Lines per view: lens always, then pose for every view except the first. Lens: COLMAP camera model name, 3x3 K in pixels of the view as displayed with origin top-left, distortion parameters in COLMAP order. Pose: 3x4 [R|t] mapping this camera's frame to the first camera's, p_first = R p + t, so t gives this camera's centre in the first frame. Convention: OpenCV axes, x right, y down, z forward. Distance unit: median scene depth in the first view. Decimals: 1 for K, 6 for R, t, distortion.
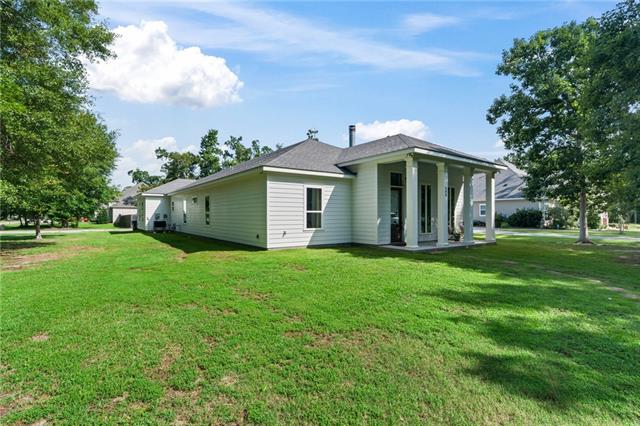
lens RADIAL K [[315.8, 0, 321.0], [0, 315.8, 214.3], [0, 0, 1]] dist [-0.010761, 0.000749]
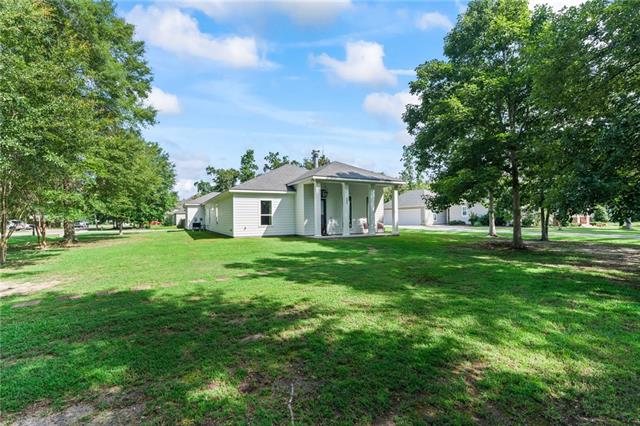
lens RADIAL K [[297.3, 0, 321.8], [0, 297.3, 212.7], [0, 0, 1]] dist [-0.012543, 0.003419]
pose [[0.987556, -0.014921, -0.156557, 0.261850], [0.012707, 0.999805, -0.015135, 0.003226], [0.156752, 0.012957, 0.987553, -0.244870]]
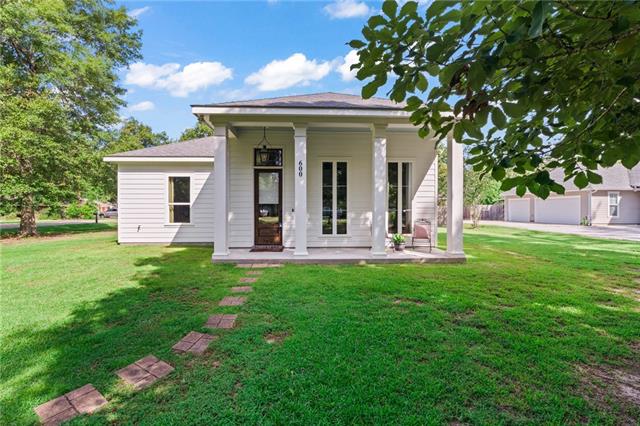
lens RADIAL K [[297.3, 0, 316.6], [0, 297.3, 211.9], [0, 0, 1]] dist [-0.012543, 0.003419]
pose [[0.825830, 0.005083, -0.563896, 0.388584], [0.002825, 0.999910, 0.013151, 0.002199], [0.563912, -0.012454, 0.825741, 0.280969]]
